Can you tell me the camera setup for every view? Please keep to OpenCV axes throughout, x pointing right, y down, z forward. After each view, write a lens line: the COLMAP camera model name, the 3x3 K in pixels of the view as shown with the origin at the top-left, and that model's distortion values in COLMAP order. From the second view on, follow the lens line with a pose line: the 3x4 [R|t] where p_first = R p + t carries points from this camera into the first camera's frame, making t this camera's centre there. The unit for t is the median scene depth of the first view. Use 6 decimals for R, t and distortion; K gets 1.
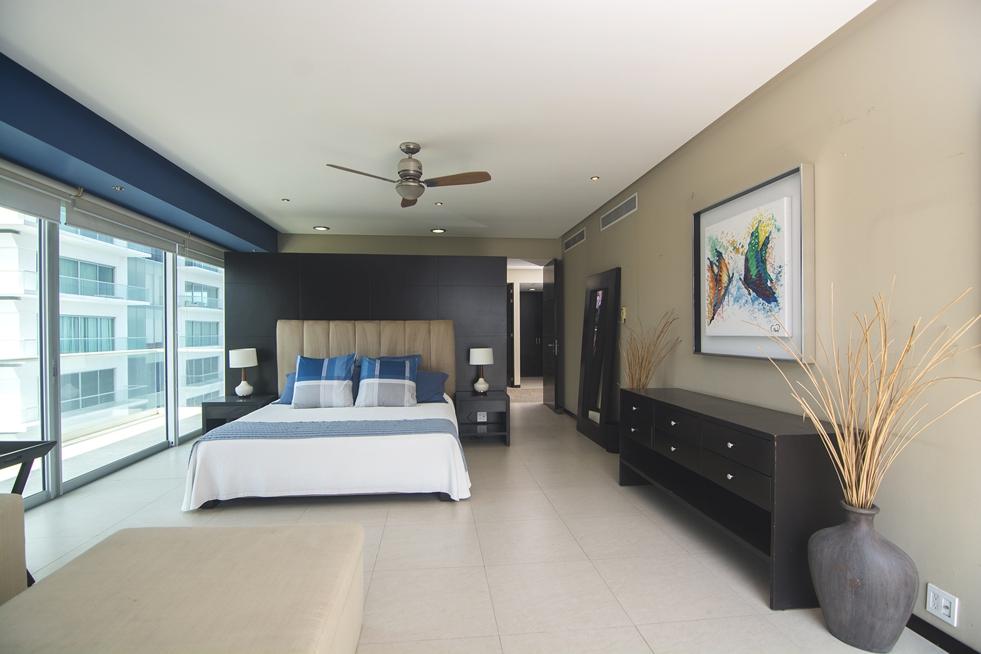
lens RADIAL K [[465.3, 0, 485.8], [0, 465.3, 332.7], [0, 0, 1]] dist [-0.001081, -0.019060]
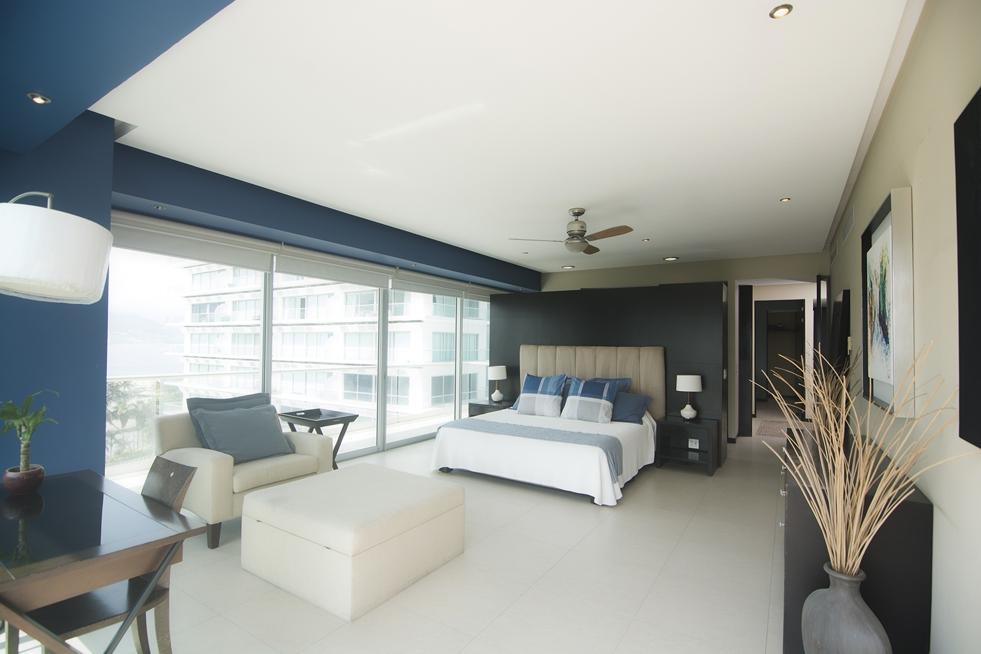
lens RADIAL K [[465.3, 0, 485.8], [0, 465.3, 332.7], [0, 0, 1]] dist [-0.001081, -0.019060]
pose [[0.775810, -0.002091, -0.630963, 0.321227], [-0.017831, 0.999522, -0.025237, -0.029431], [0.630715, 0.030830, 0.775402, -0.079255]]
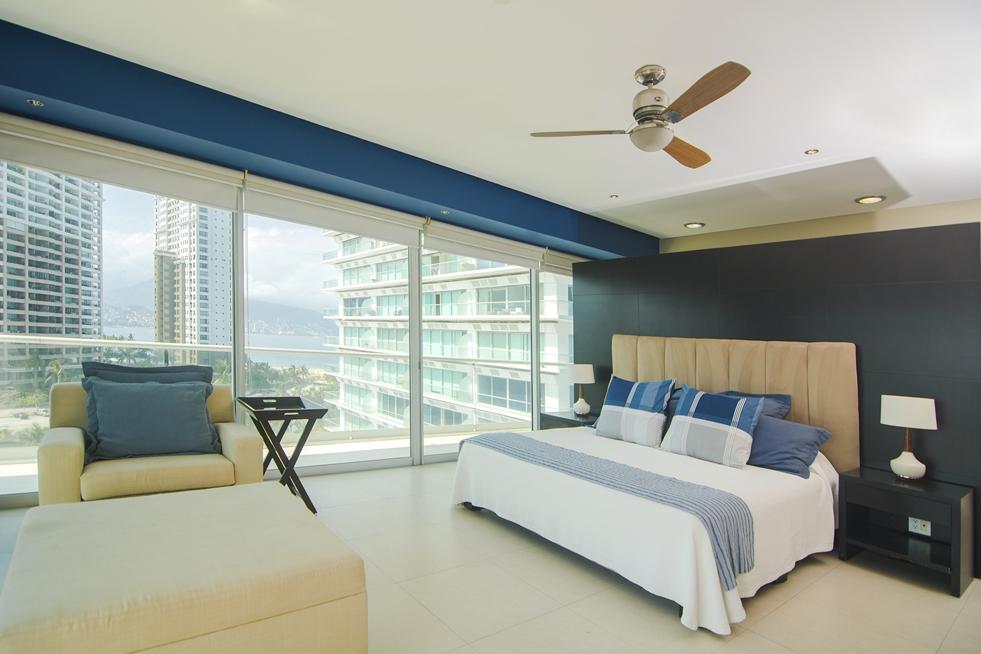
lens RADIAL K [[496.6, 0, 472.9], [0, 496.6, 325.7], [0, 0, 1]] dist [-0.032237, 0.000057]
pose [[0.530471, 0.010710, -0.847635, 0.218404], [-0.074827, 0.996609, -0.034236, 0.009585], [0.844394, 0.081587, 0.529473, 0.293422]]
